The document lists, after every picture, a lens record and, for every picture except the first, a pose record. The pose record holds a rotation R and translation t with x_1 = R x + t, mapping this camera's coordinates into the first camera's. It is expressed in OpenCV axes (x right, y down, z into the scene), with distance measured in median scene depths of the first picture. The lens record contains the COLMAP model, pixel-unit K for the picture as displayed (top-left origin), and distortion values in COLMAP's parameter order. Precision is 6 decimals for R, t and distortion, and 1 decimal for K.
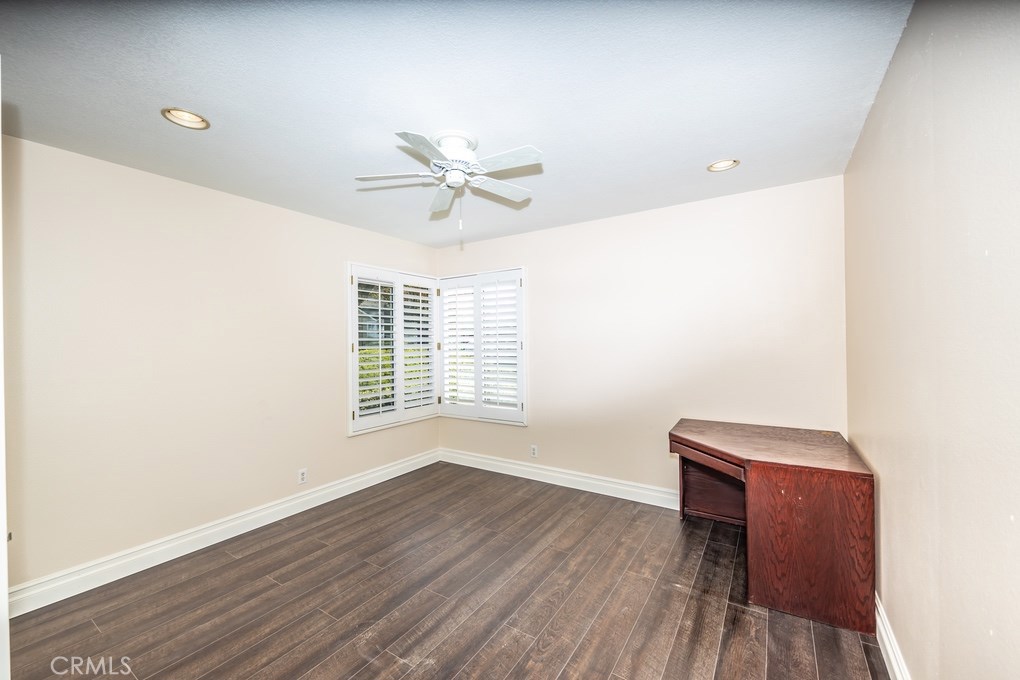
lens RADIAL K [[416.9, 0, 512.7], [0, 416.9, 341.5], [0, 0, 1]] dist [0.004271, -0.000326]
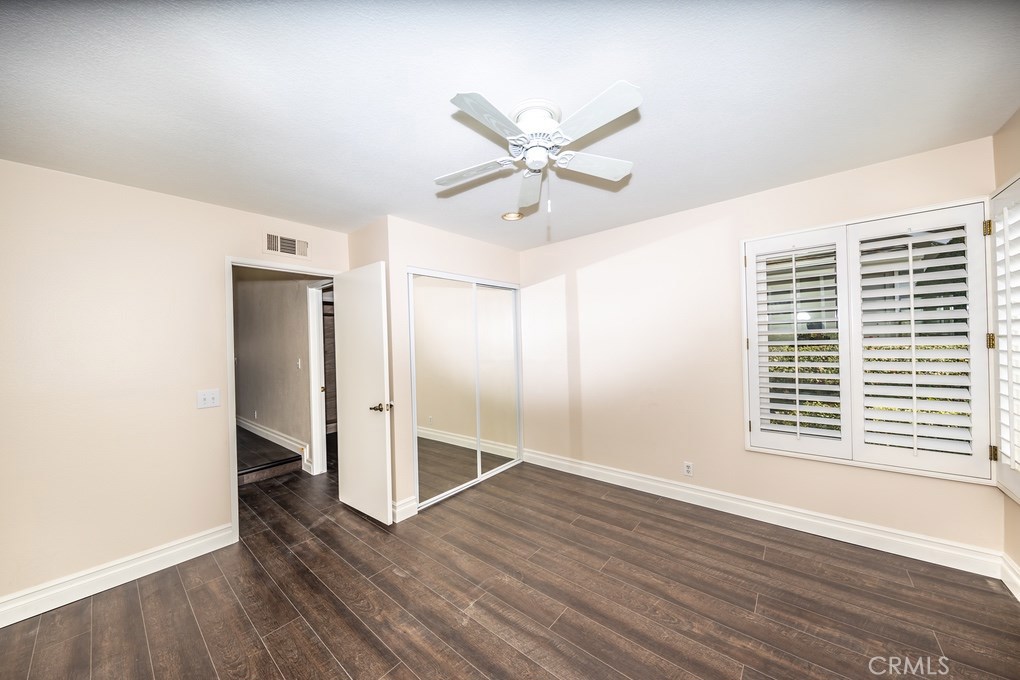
lens RADIAL K [[350.3, 0, 510.0], [0, 350.3, 340.0], [0, 0, 1]] dist [-0.000954, -0.000165]
pose [[-0.138306, 0.012050, -0.990316, 0.438636], [0.030433, 0.999505, 0.007912, -0.013872], [0.989922, -0.029044, -0.138604, 0.757462]]
